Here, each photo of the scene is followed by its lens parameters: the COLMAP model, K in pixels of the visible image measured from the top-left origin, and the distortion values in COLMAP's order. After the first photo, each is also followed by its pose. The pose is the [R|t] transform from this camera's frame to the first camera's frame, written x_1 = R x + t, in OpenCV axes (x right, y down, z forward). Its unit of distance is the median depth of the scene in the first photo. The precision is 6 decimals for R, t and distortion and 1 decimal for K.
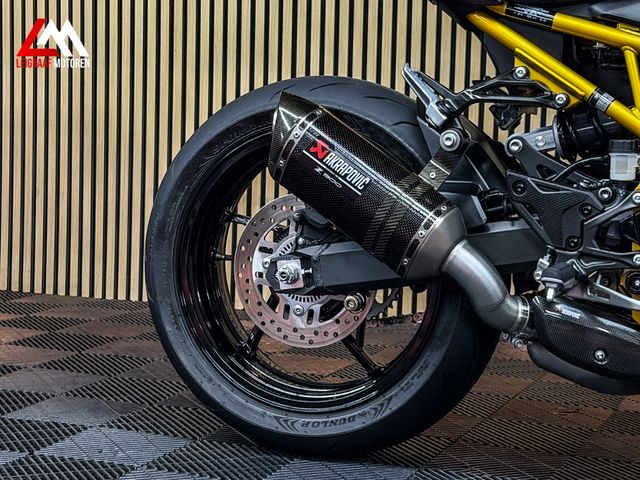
lens RADIAL K [[1413.6, 0, 322.5], [0, 1413.6, 239.2], [0, 0, 1]] dist [0.146864, 0.000000]
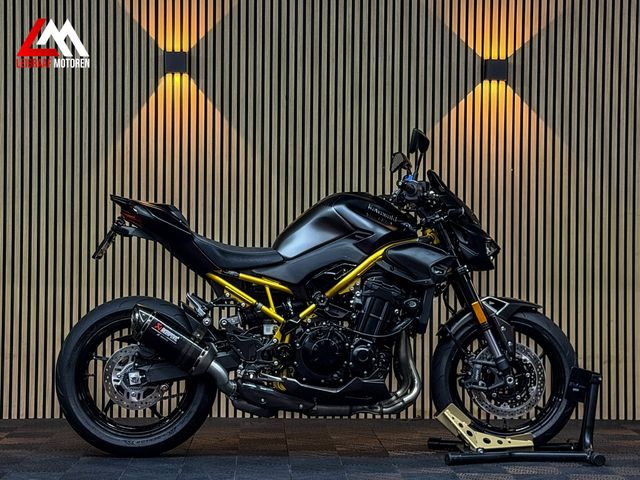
lens RADIAL K [[1413.6, 0, 321.8], [0, 1413.6, 240.4], [0, 0, 1]] dist [0.146864, 0.000000]
pose [[0.909634, -0.005733, 0.415371, -0.792327], [0.054127, 0.993016, -0.104830, 0.066725], [-0.411869, 0.117840, 0.903592, -1.458070]]
